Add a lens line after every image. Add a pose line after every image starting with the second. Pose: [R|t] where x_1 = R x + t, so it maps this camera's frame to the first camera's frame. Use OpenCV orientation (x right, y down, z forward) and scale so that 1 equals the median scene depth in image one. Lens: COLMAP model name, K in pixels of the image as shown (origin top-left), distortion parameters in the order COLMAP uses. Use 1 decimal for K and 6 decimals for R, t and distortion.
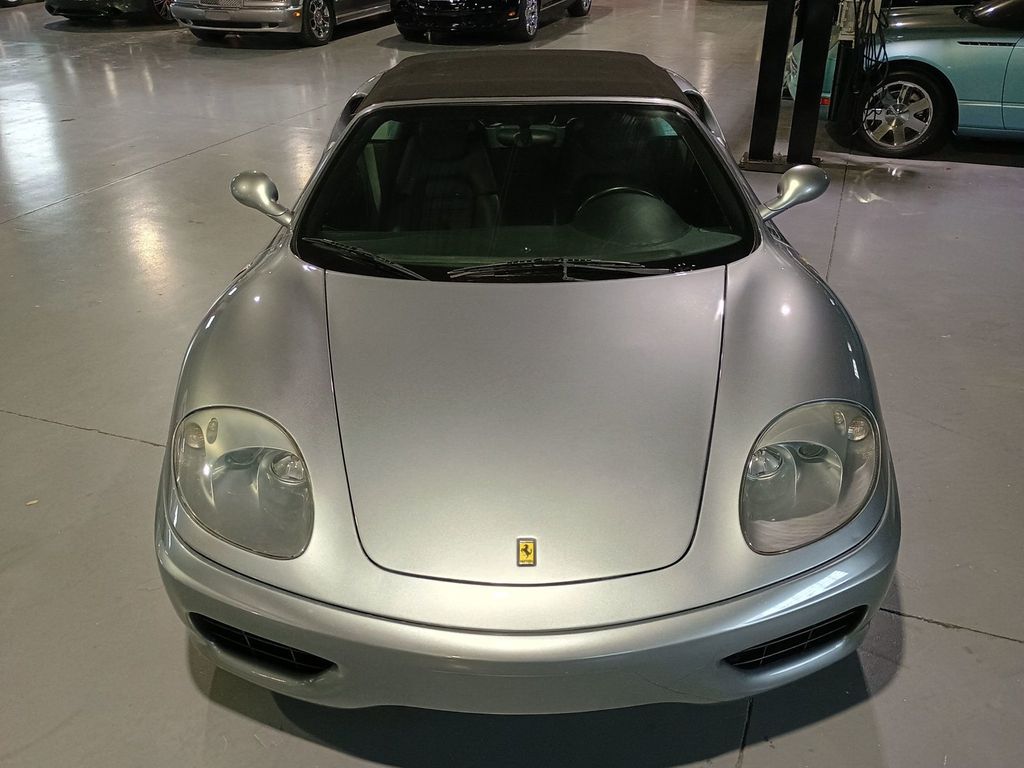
lens RADIAL K [[890.0, 0, 521.8], [0, 890.0, 387.7], [0, 0, 1]] dist [0.066545, -0.100346]
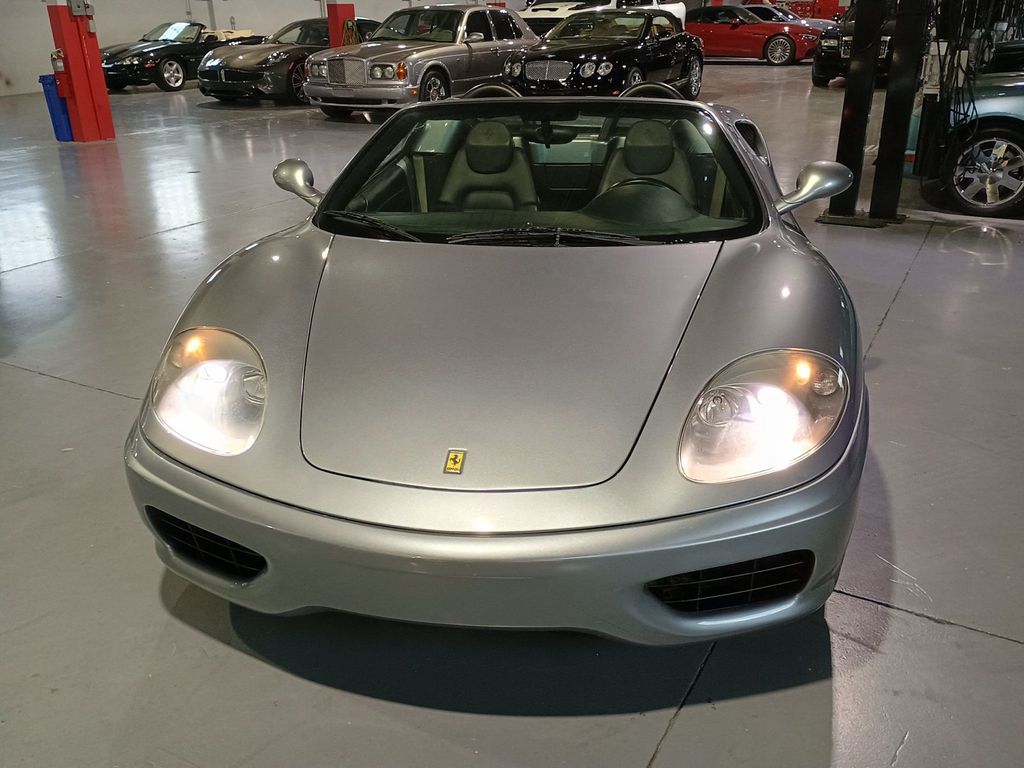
lens RADIAL K [[890.0, 0, 502.3], [0, 890.0, 385.8], [0, 0, 1]] dist [0.066545, -0.100346]
pose [[0.986759, 0.056685, -0.151964, 0.139594], [-0.072784, 0.992060, -0.102561, 0.134542], [0.144944, 0.112264, 0.983050, 0.007653]]
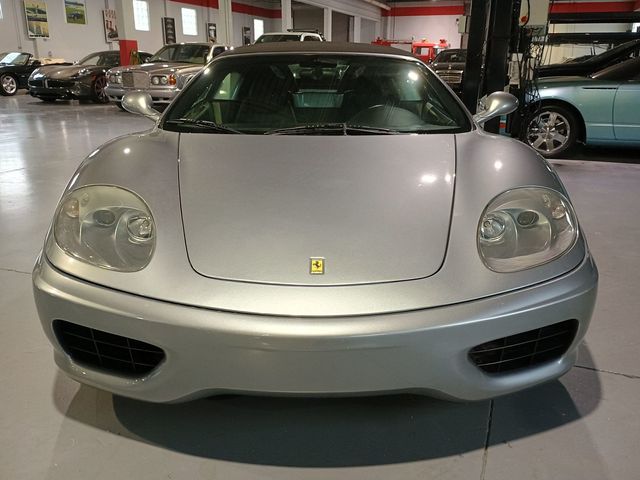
lens RADIAL K [[556.2, 0, 320.7], [0, 556.2, 237.2], [0, 0, 1]] dist [0.066545, -0.100346]
pose [[0.999790, 0.015992, 0.012813, -0.000288], [-0.013031, 0.978719, -0.204793, 0.209839], [-0.015816, 0.204583, 0.978721, 0.133094]]
